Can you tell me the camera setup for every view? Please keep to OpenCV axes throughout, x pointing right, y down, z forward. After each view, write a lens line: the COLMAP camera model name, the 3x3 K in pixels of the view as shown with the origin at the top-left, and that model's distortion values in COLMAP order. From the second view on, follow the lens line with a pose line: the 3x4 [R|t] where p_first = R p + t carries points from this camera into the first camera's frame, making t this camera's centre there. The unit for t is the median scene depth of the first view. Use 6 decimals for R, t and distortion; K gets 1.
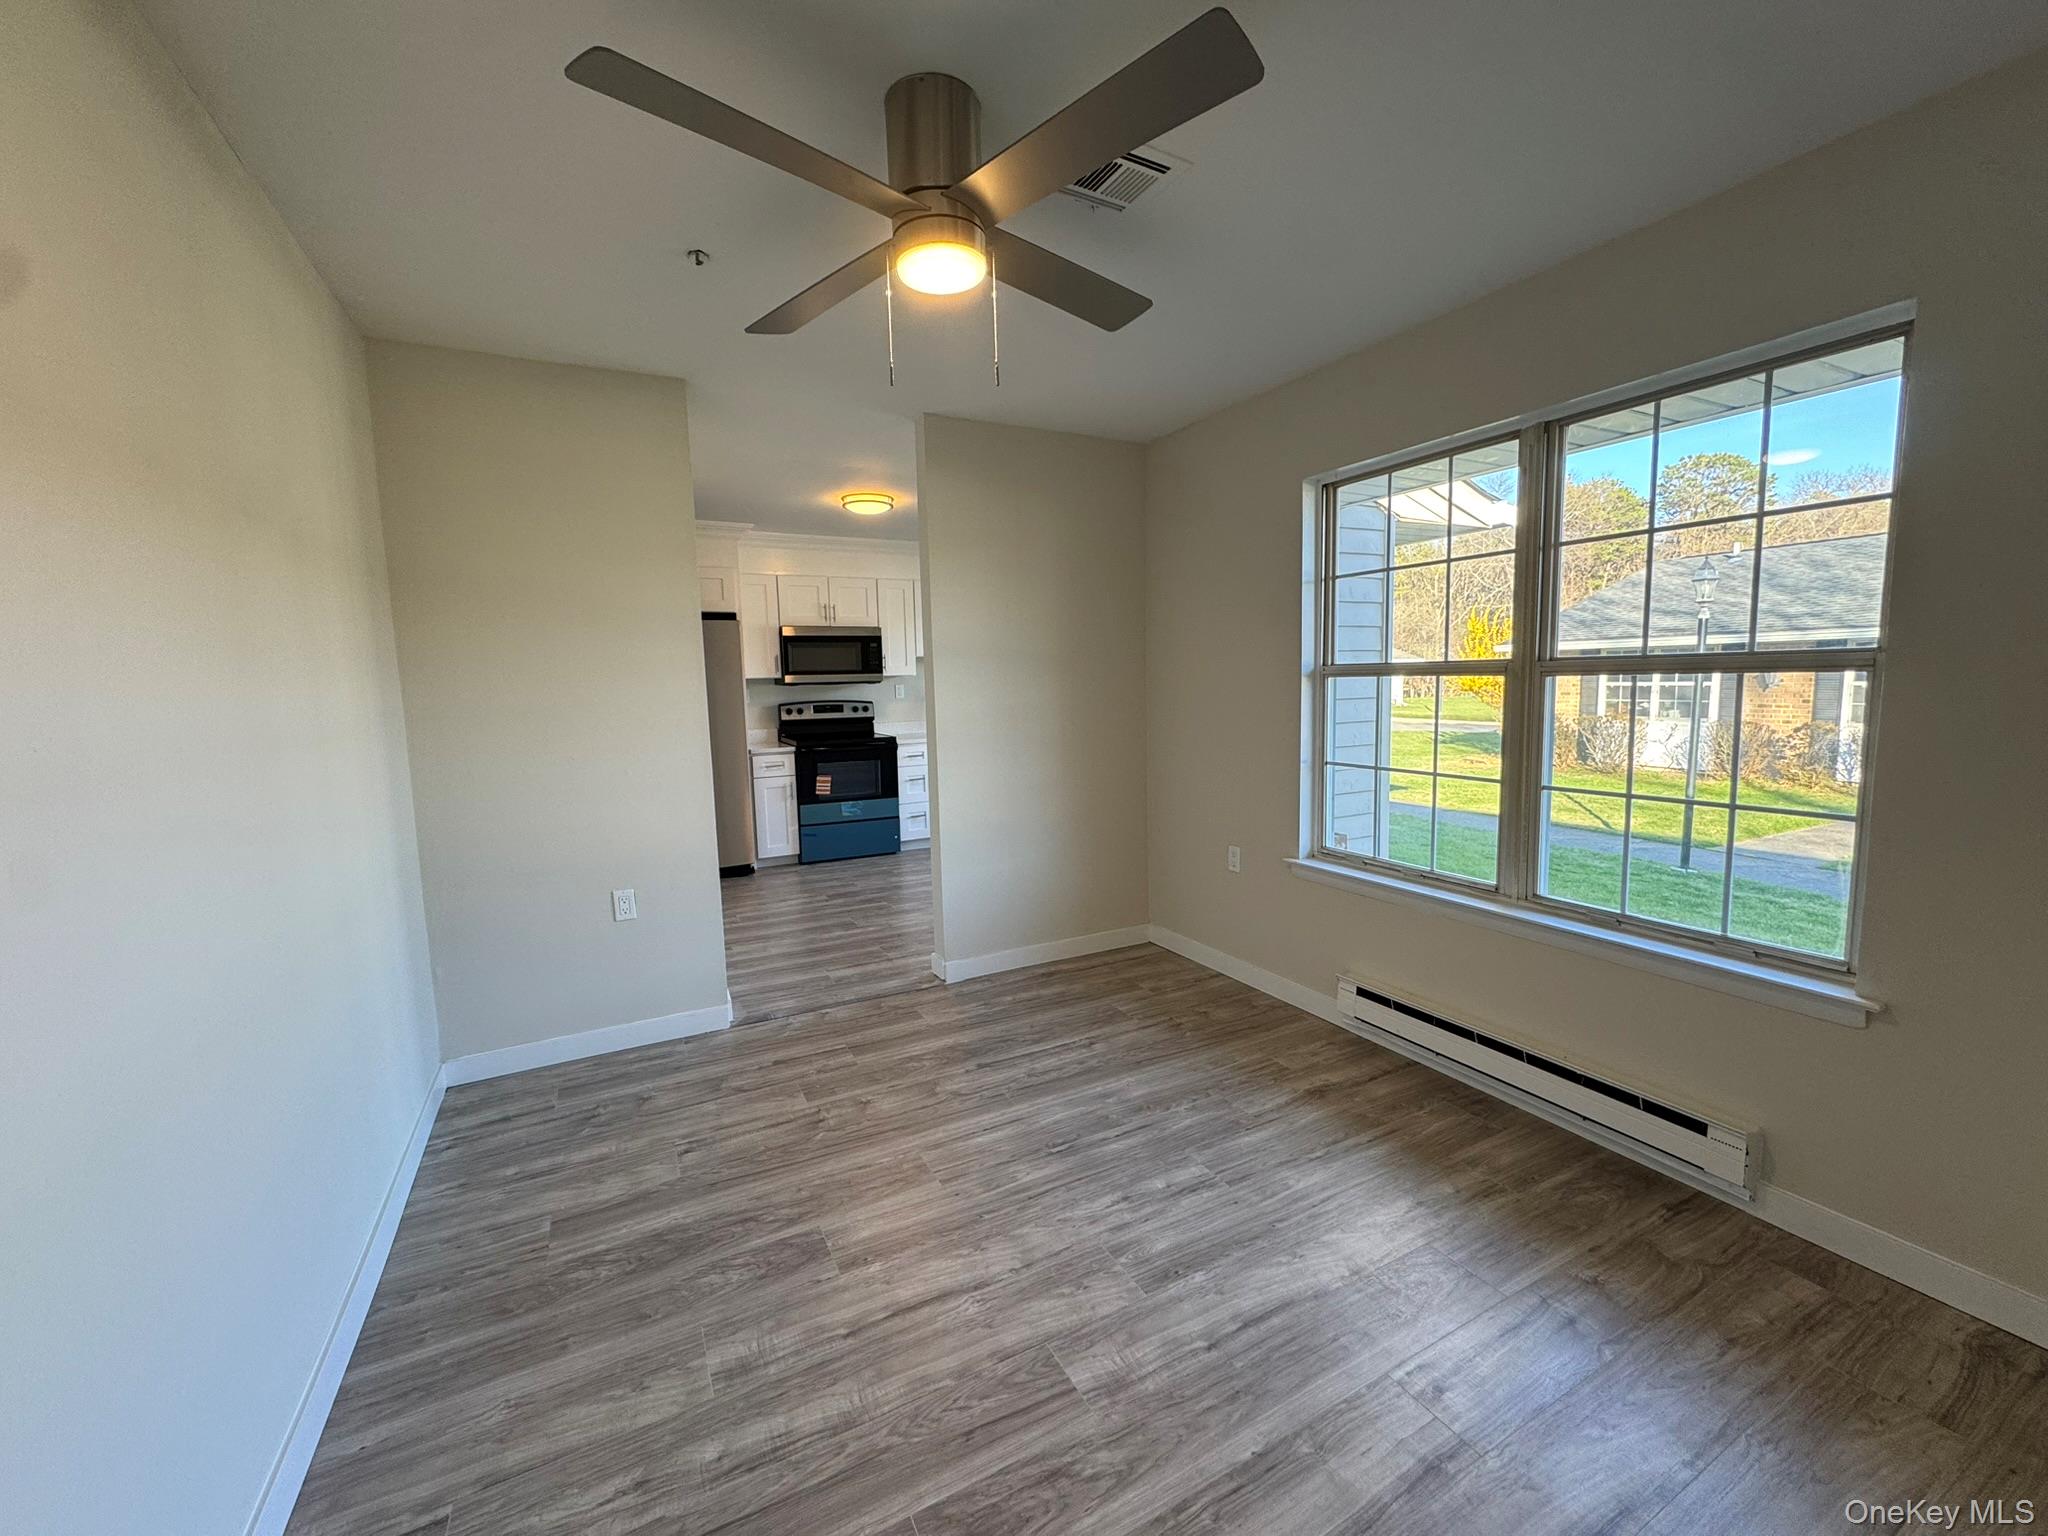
lens RADIAL K [[820.2, 0, 1027.2], [0, 820.2, 769.9], [0, 0, 1]] dist [-0.001203, 0.000432]
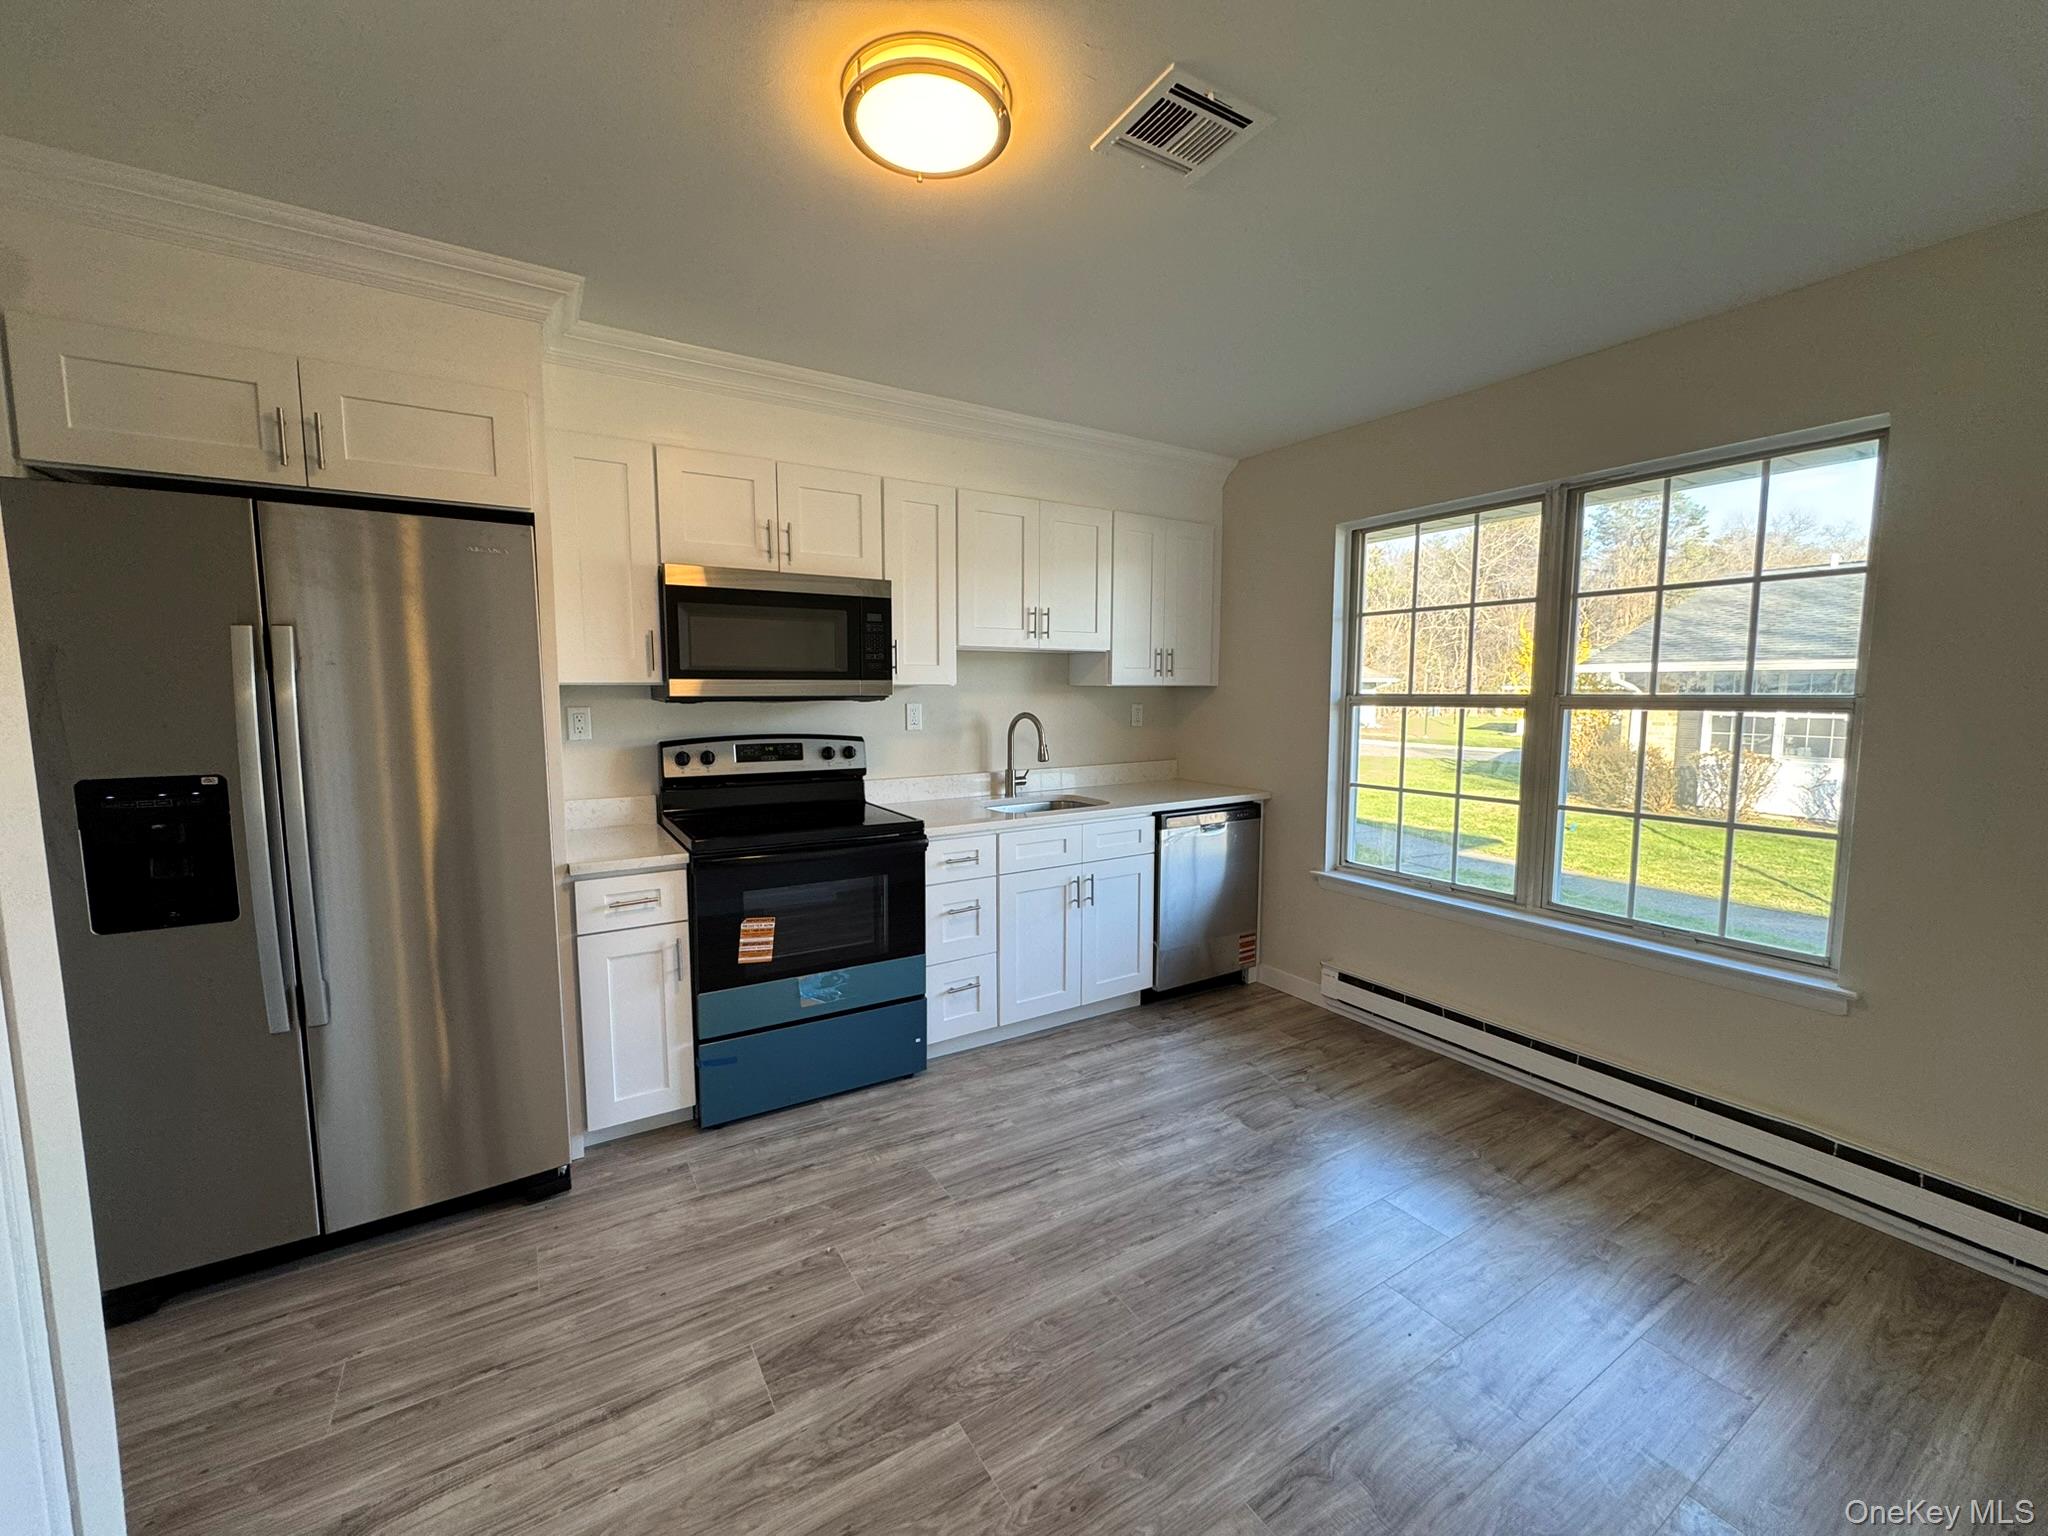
lens RADIAL K [[820.2, 0, 1030.2], [0, 820.2, 772.1], [0, 0, 1]] dist [-0.001203, 0.000432]
pose [[0.996636, 0.016303, 0.080318, -0.135271], [-0.015412, 0.999813, -0.011706, -0.061506], [-0.080494, 0.010429, 0.996701, 0.533633]]
